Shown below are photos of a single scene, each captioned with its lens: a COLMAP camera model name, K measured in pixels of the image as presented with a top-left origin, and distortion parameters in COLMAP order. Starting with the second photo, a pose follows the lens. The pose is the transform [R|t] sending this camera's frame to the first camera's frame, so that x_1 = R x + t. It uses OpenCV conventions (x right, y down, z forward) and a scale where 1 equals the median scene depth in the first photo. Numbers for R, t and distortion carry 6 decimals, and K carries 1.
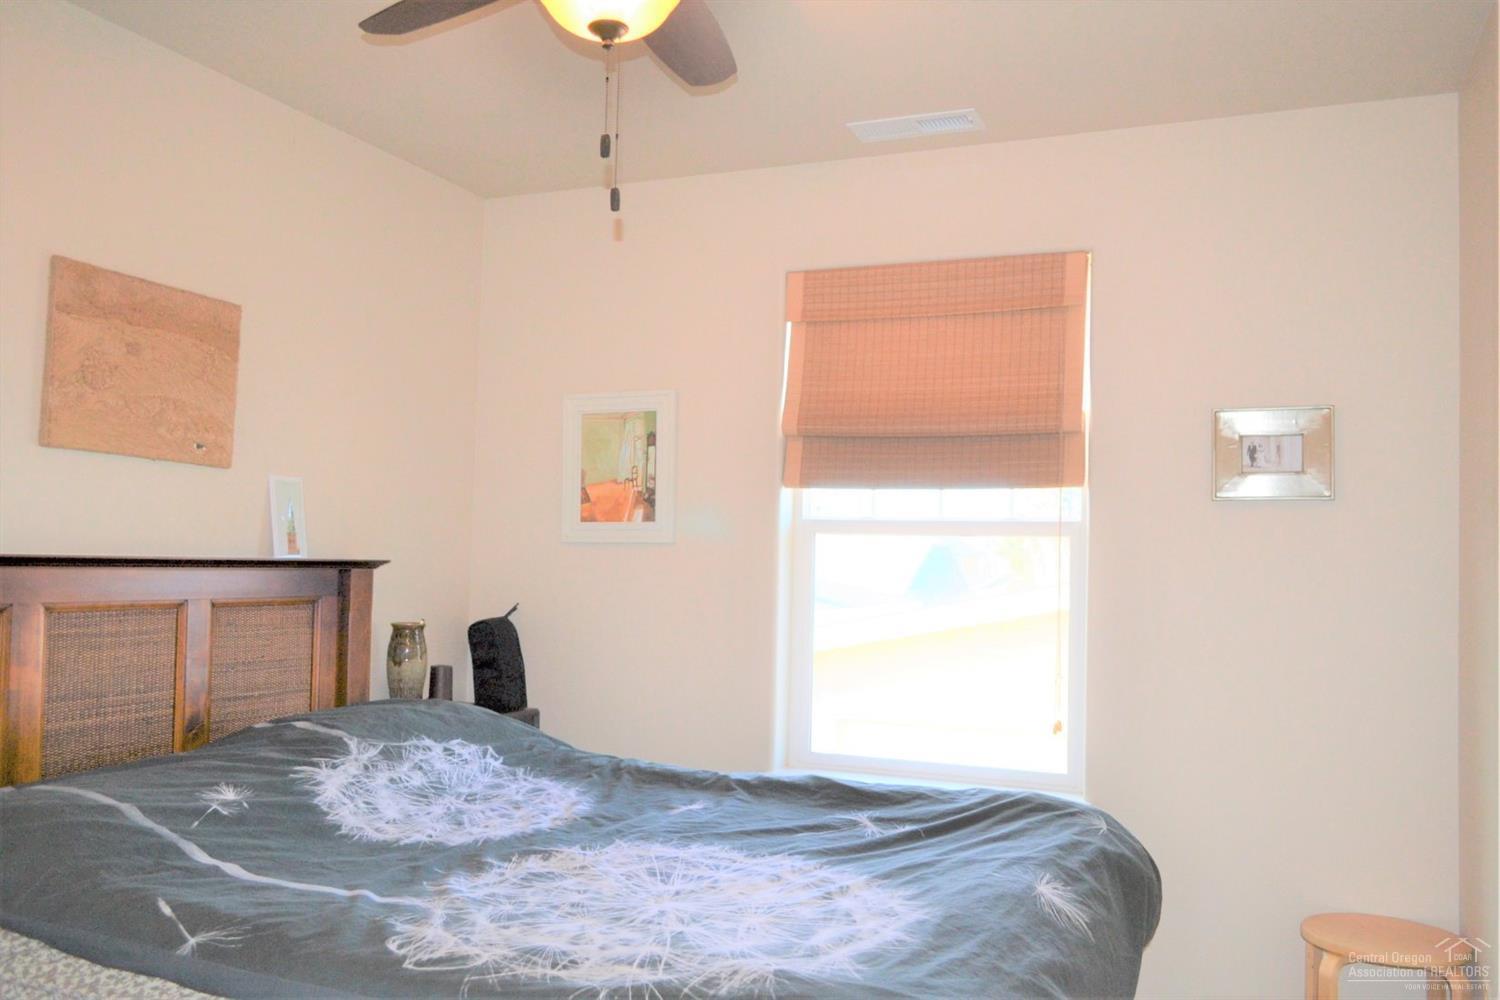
lens RADIAL K [[1230.3, 0, 781.6], [0, 1230.3, 501.8], [0, 0, 1]] dist [-0.009846, -0.003788]
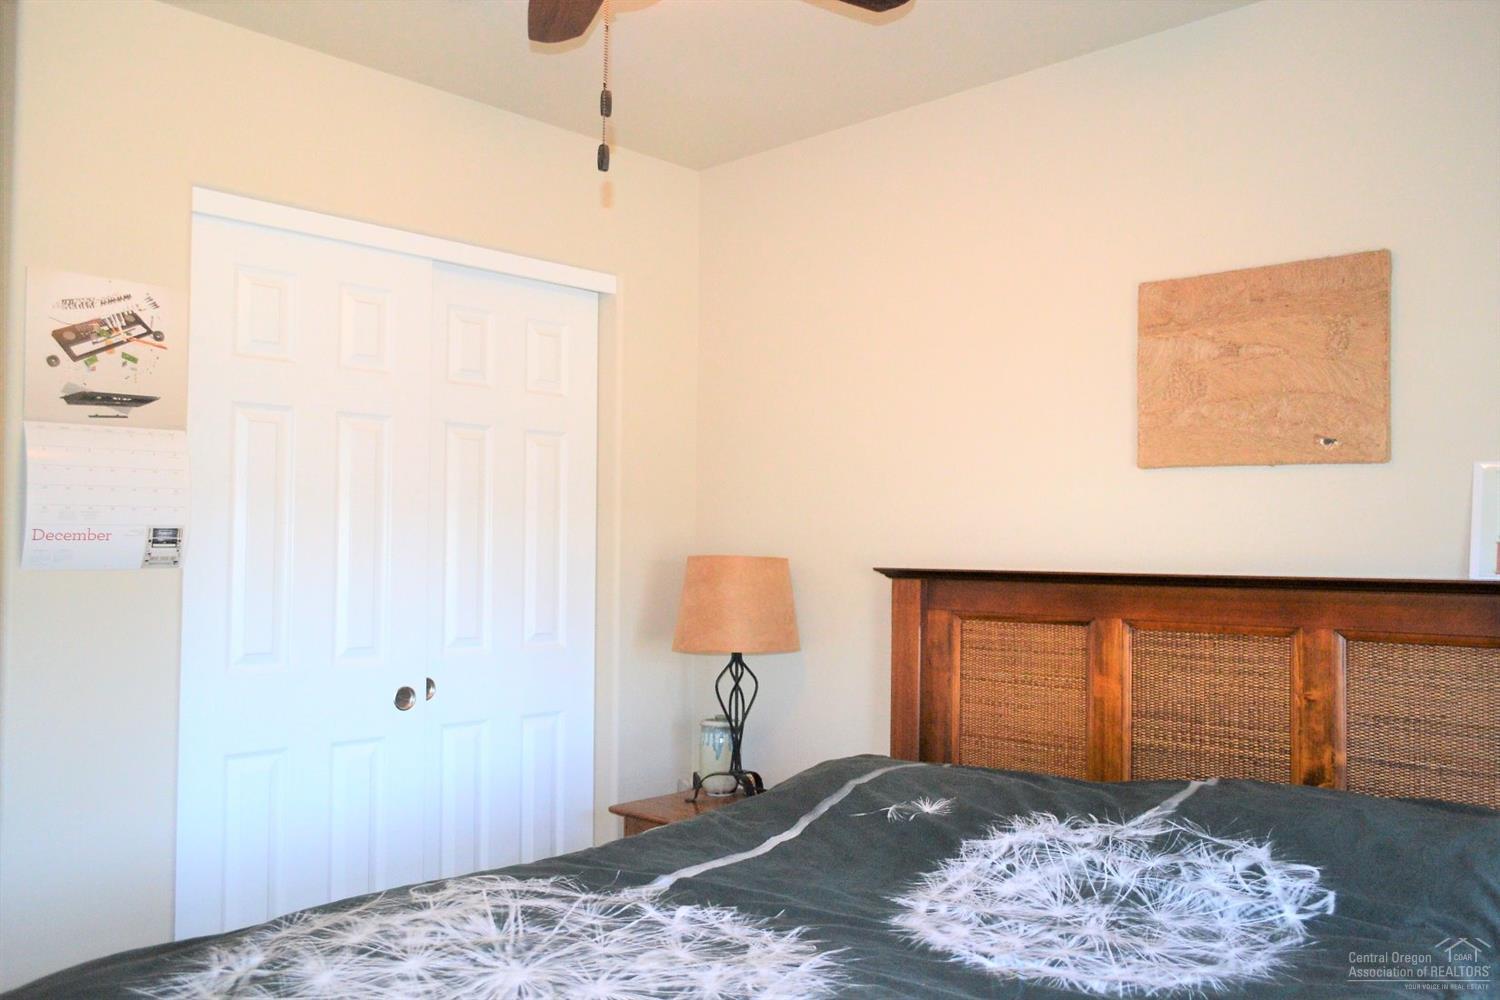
lens RADIAL K [[1230.3, 0, 781.6], [0, 1230.3, 501.8], [0, 0, 1]] dist [-0.009846, -0.003788]
pose [[-0.364558, -0.057695, -0.929392, 0.595439], [0.029223, 0.996878, -0.073347, 0.063545], [0.930722, -0.053899, -0.361734, 1.370477]]
